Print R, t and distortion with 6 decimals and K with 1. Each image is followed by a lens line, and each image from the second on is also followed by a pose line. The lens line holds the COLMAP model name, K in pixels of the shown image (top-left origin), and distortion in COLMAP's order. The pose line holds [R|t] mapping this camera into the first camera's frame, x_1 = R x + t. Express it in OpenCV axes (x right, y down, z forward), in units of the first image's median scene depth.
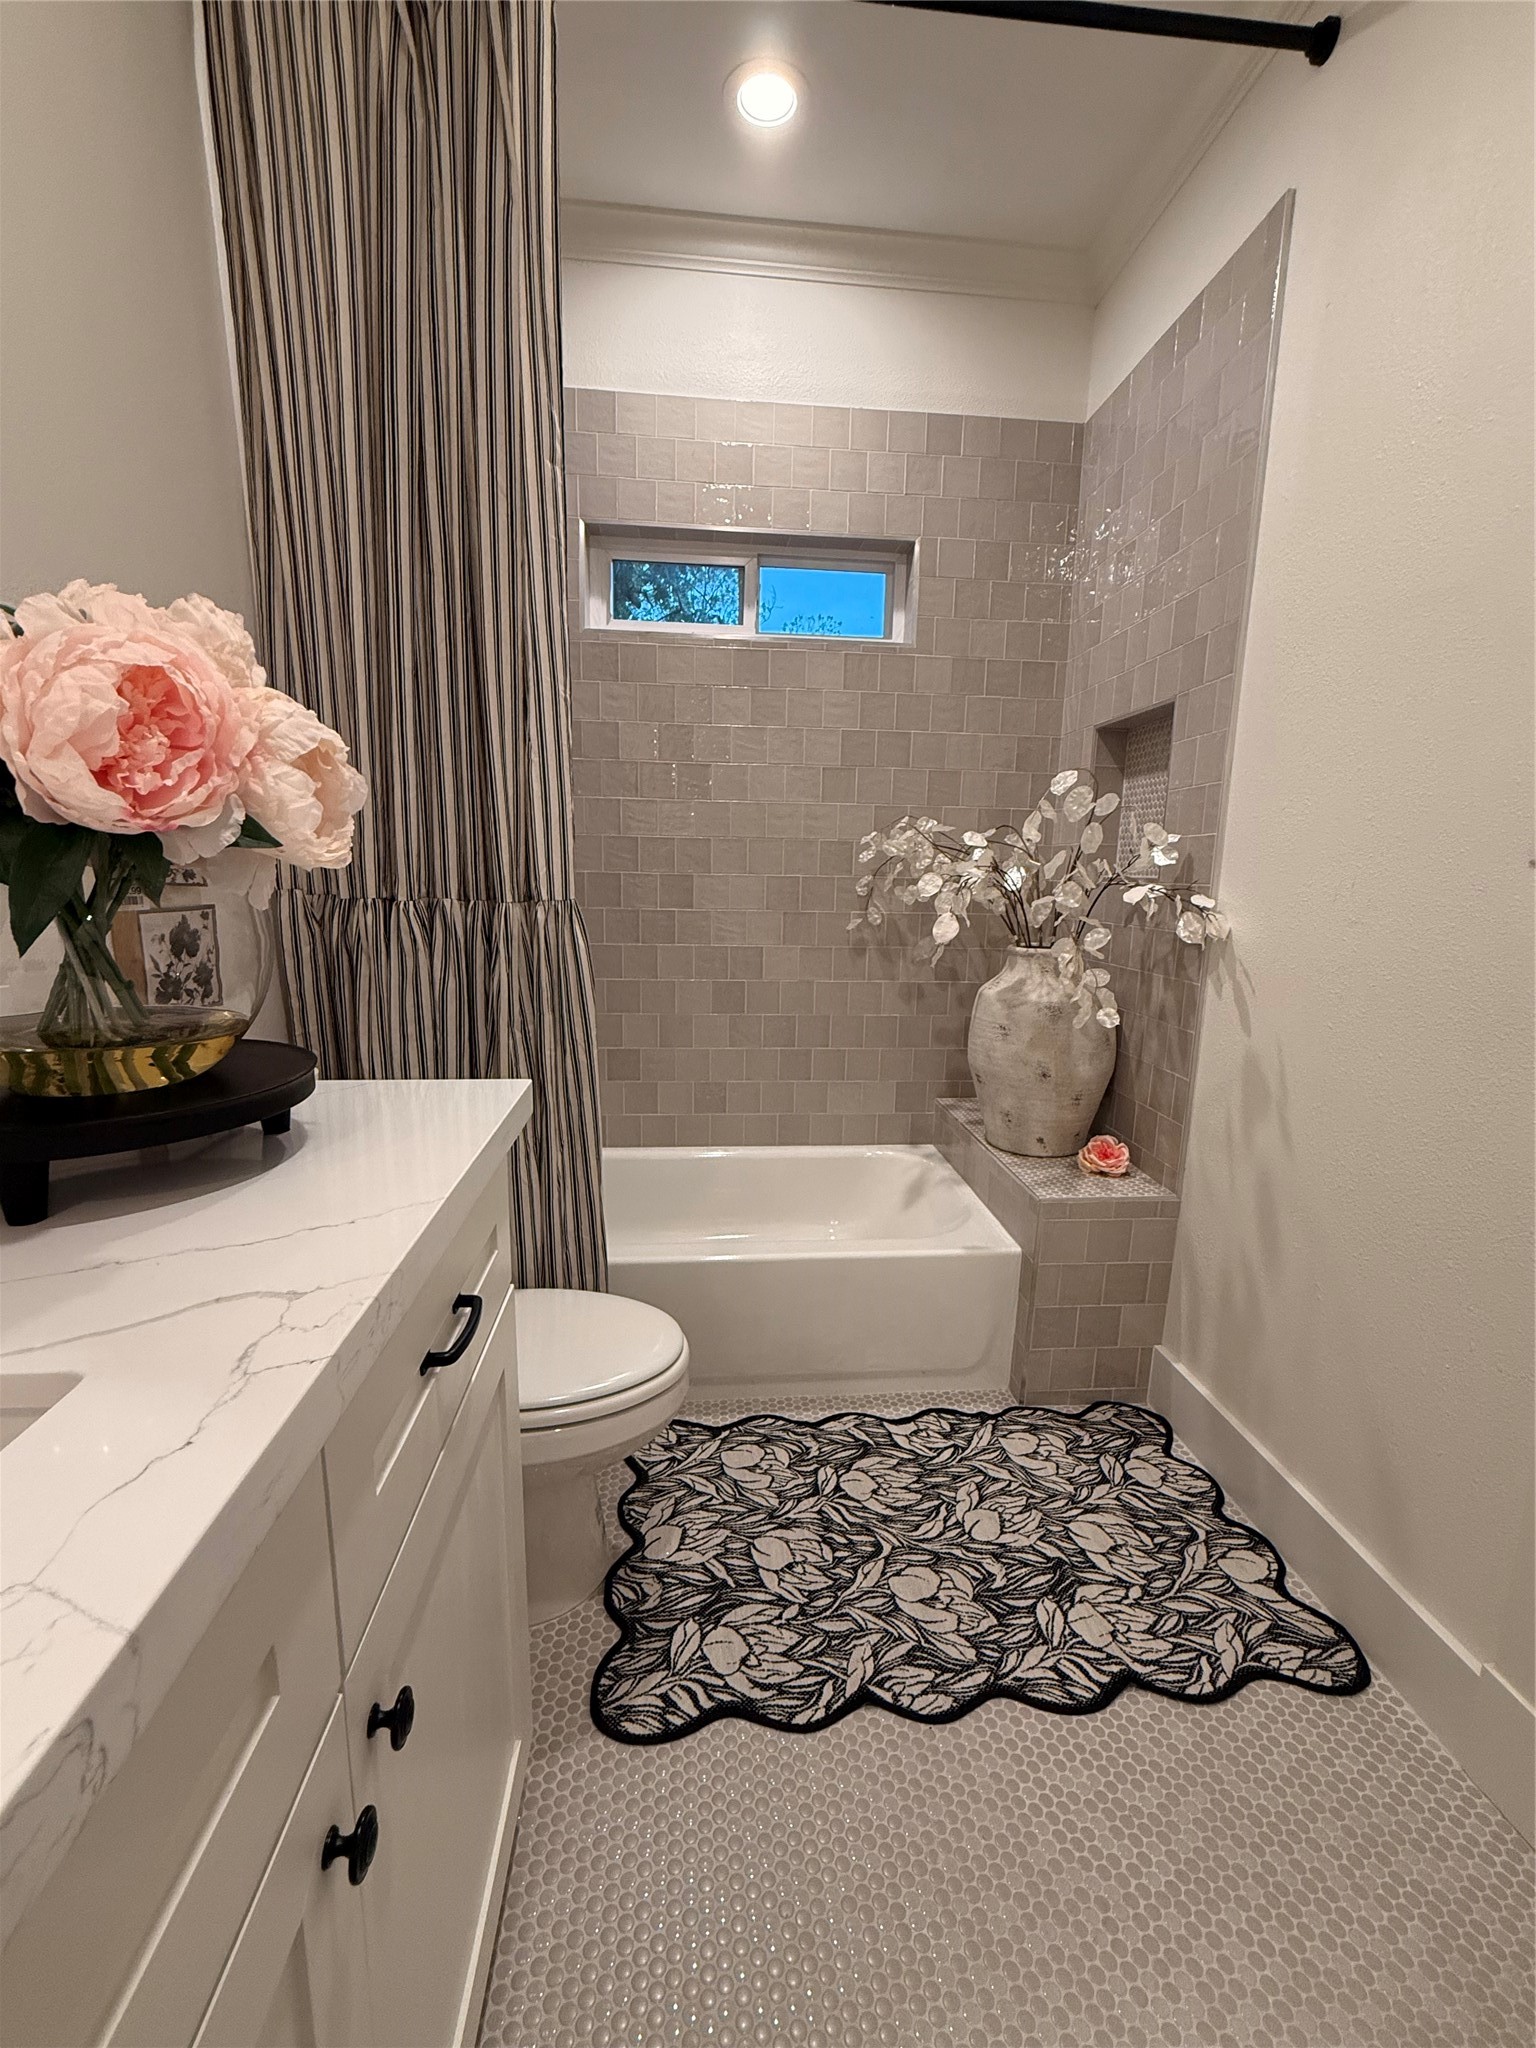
lens RADIAL K [[860.1, 0, 770.4], [0, 860.1, 1022.8], [0, 0, 1]] dist [-0.000422, -0.000331]
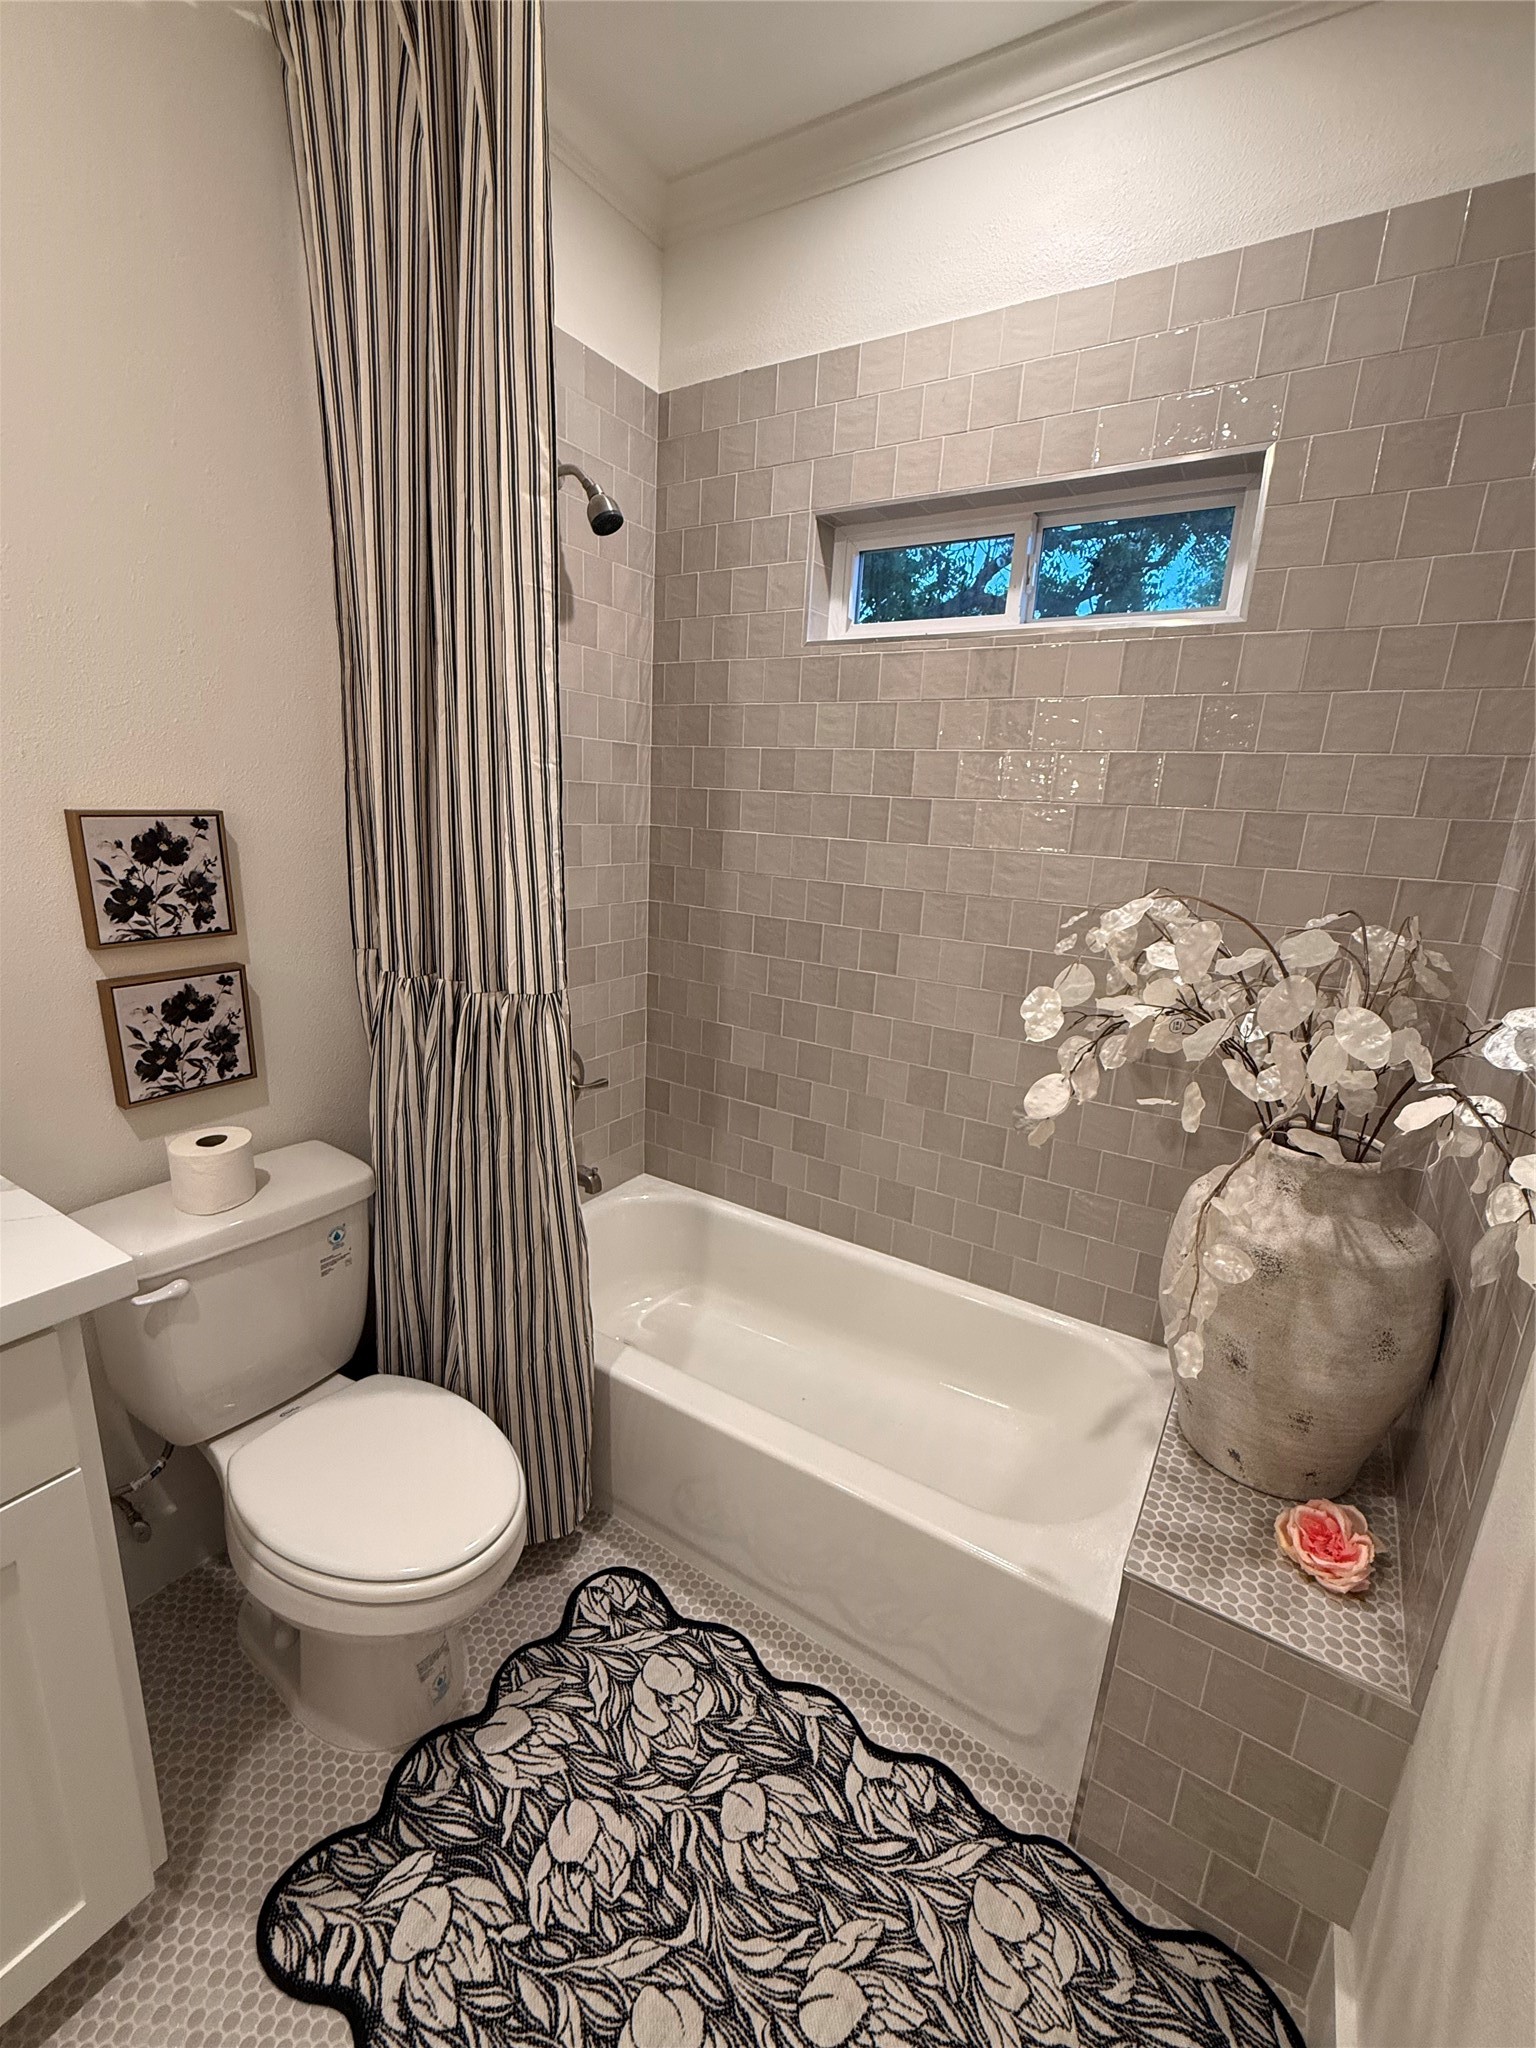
lens RADIAL K [[860.1, 0, 778.3], [0, 860.1, 1021.5], [0, 0, 1]] dist [-0.000422, -0.000331]
pose [[0.795259, 0.165356, -0.583285, 0.433282], [-0.141046, 0.986150, 0.087260, -0.204906], [0.589635, 0.012875, 0.807567, 0.386016]]
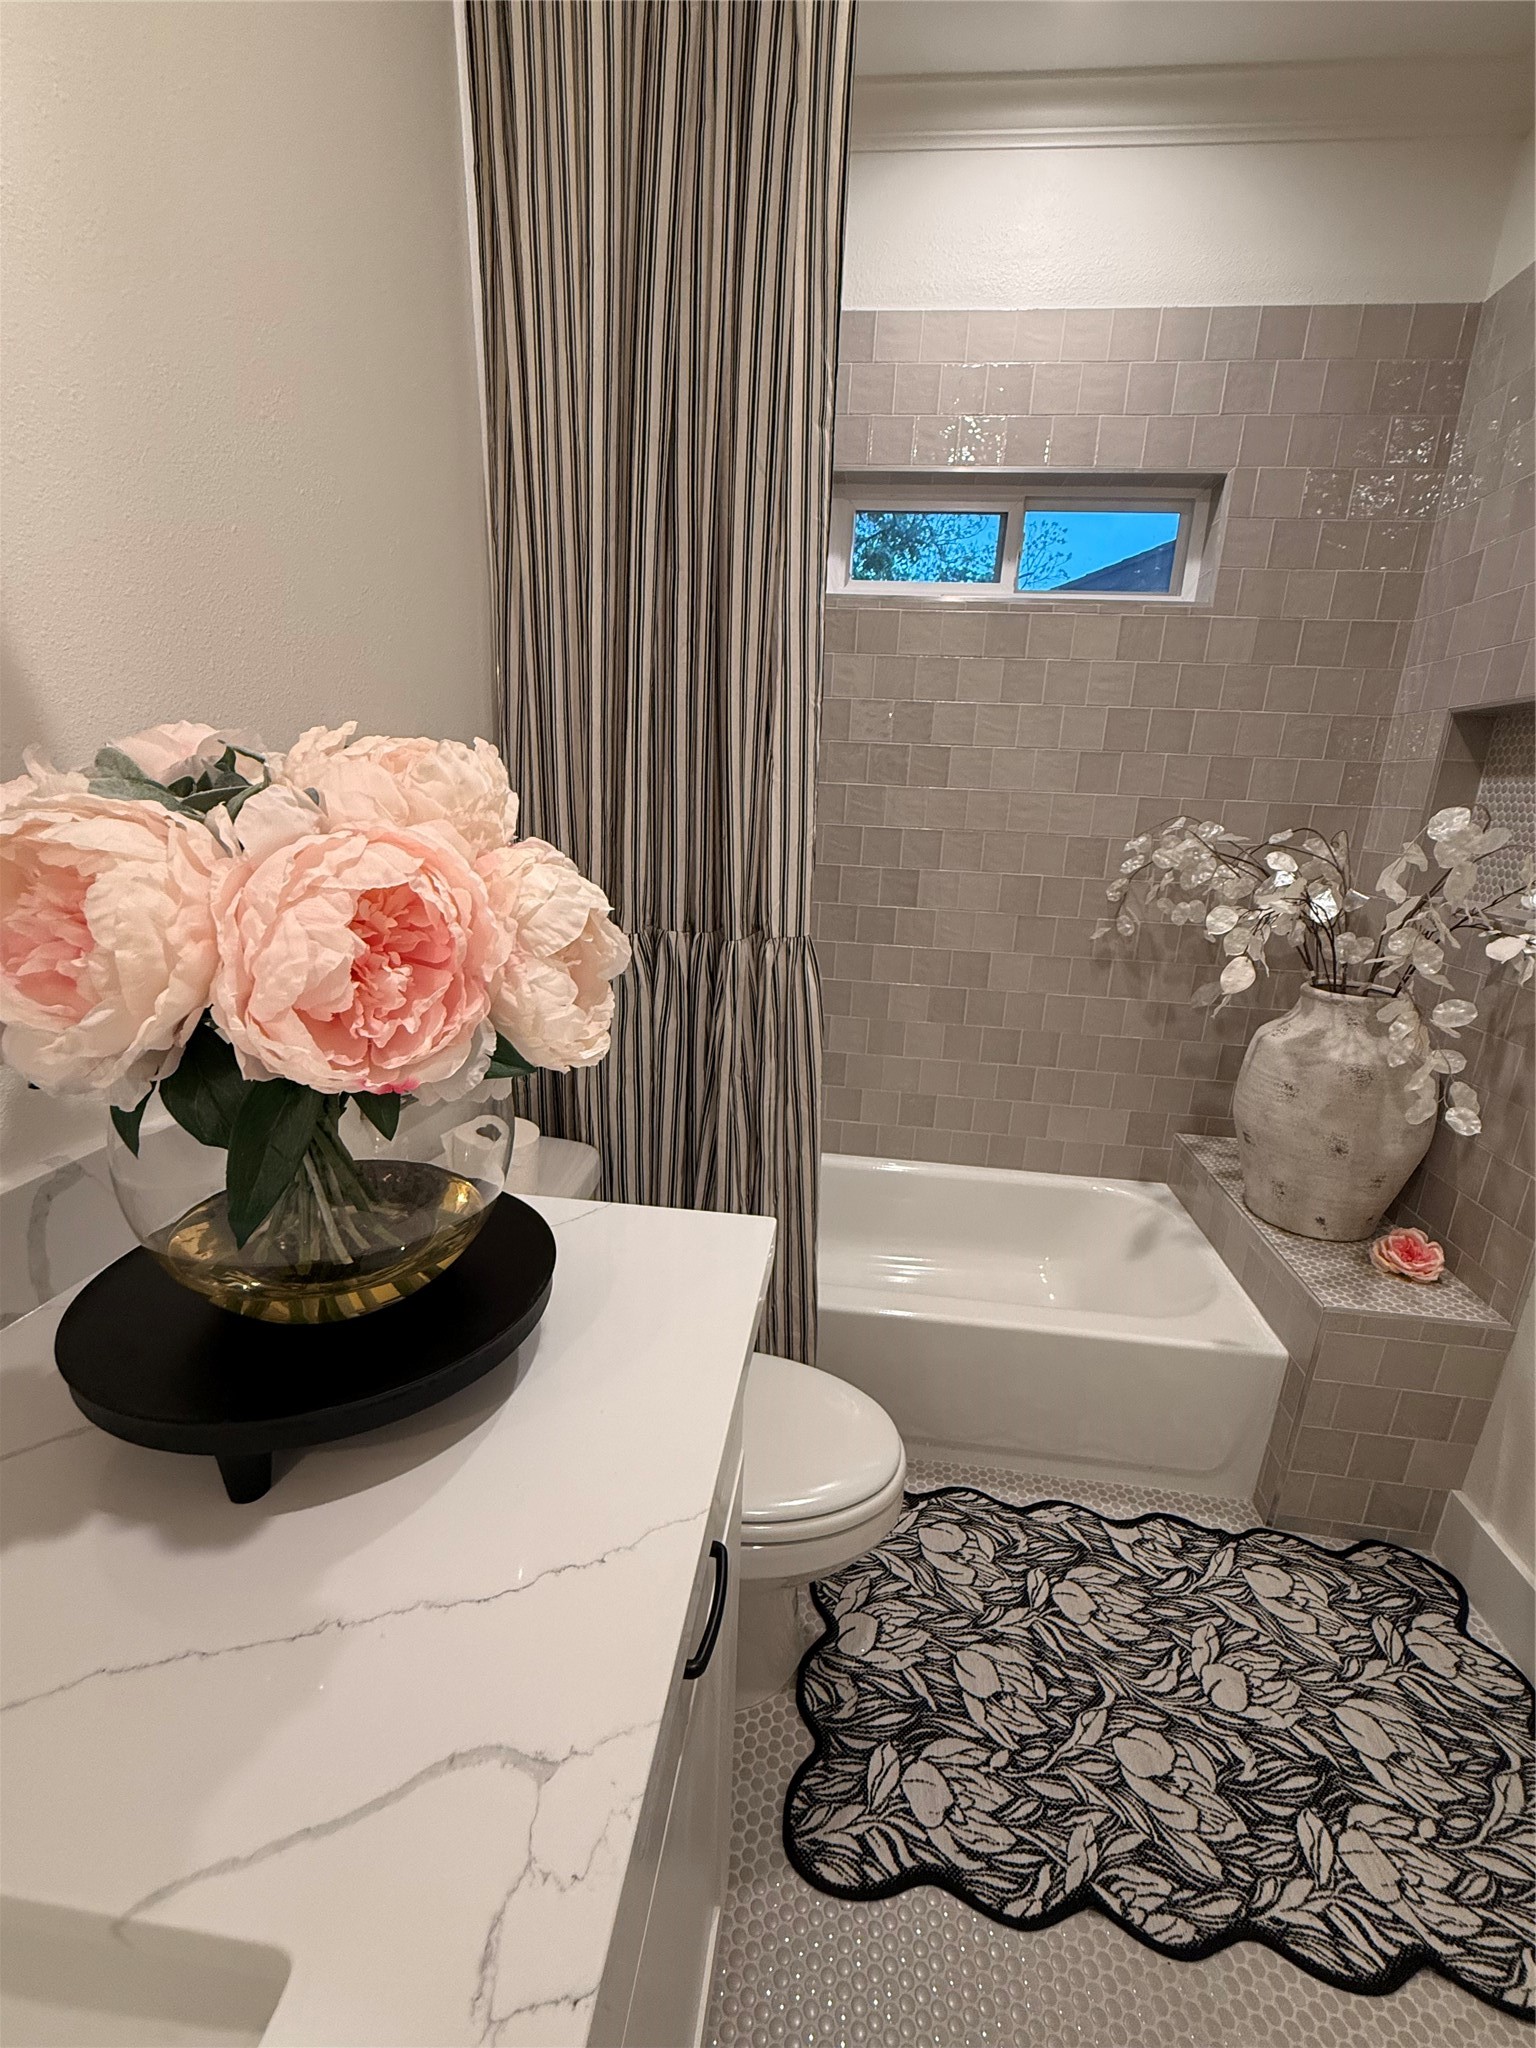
lens RADIAL K [[860.1, 0, 769.0], [0, 860.1, 1020.6], [0, 0, 1]] dist [-0.000422, -0.000331]
pose [[0.977288, 0.077453, -0.197254, -0.075375], [-0.061108, 0.994275, 0.087654, -0.118651], [0.202914, -0.073609, 0.976426, 0.101149]]
